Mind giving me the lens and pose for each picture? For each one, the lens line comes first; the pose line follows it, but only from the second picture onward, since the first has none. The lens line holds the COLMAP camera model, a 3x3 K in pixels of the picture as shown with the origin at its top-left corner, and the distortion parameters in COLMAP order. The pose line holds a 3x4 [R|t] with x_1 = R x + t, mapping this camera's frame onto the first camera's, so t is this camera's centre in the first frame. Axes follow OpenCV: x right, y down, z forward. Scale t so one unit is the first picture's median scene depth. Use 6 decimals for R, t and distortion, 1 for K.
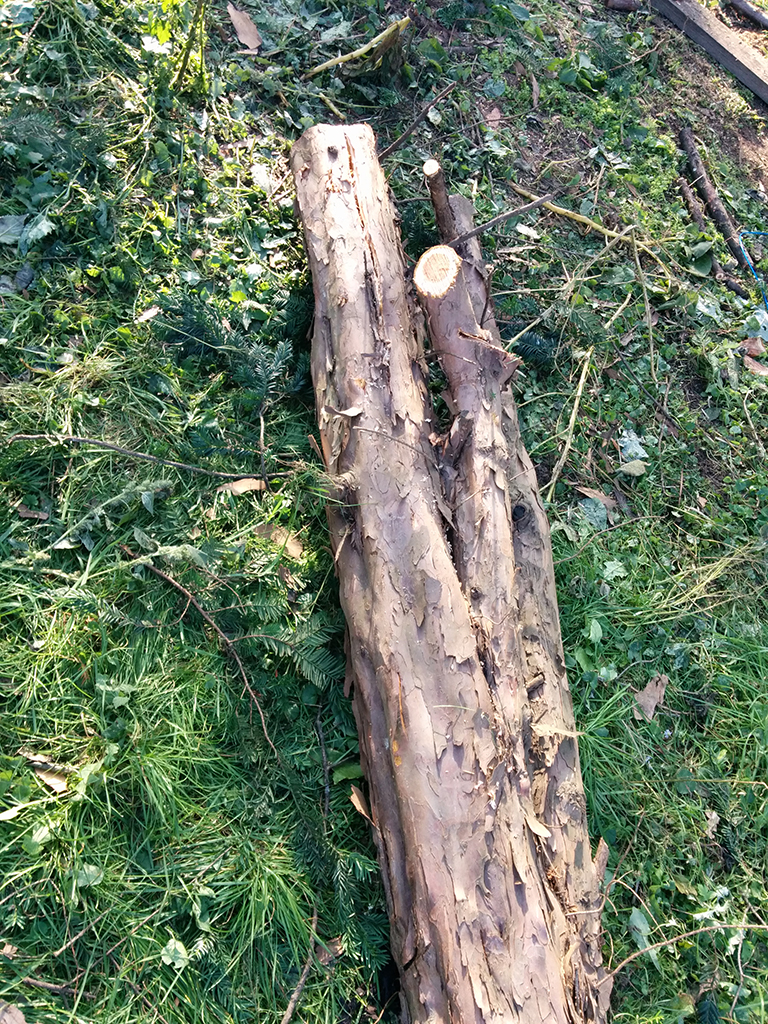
lens RADIAL K [[881.2, 0, 384.0], [0, 881.2, 512.0], [0, 0, 1]] dist [0.078795, -0.090647]
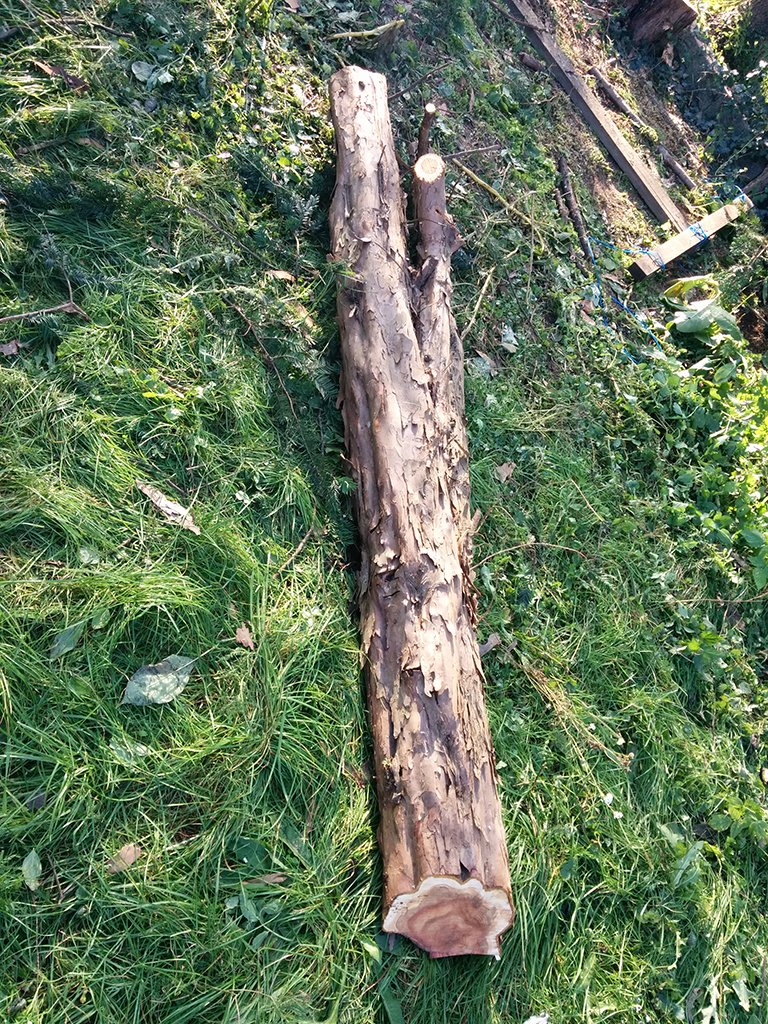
lens RADIAL K [[881.2, 0, 384.0], [0, 881.2, 512.0], [0, 0, 1]] dist [0.078795, -0.090647]
pose [[0.960255, 0.173142, 0.218936, -0.225801], [-0.164519, 0.984716, -0.057167, 0.382420], [-0.225488, 0.018876, 0.974063, -0.457629]]
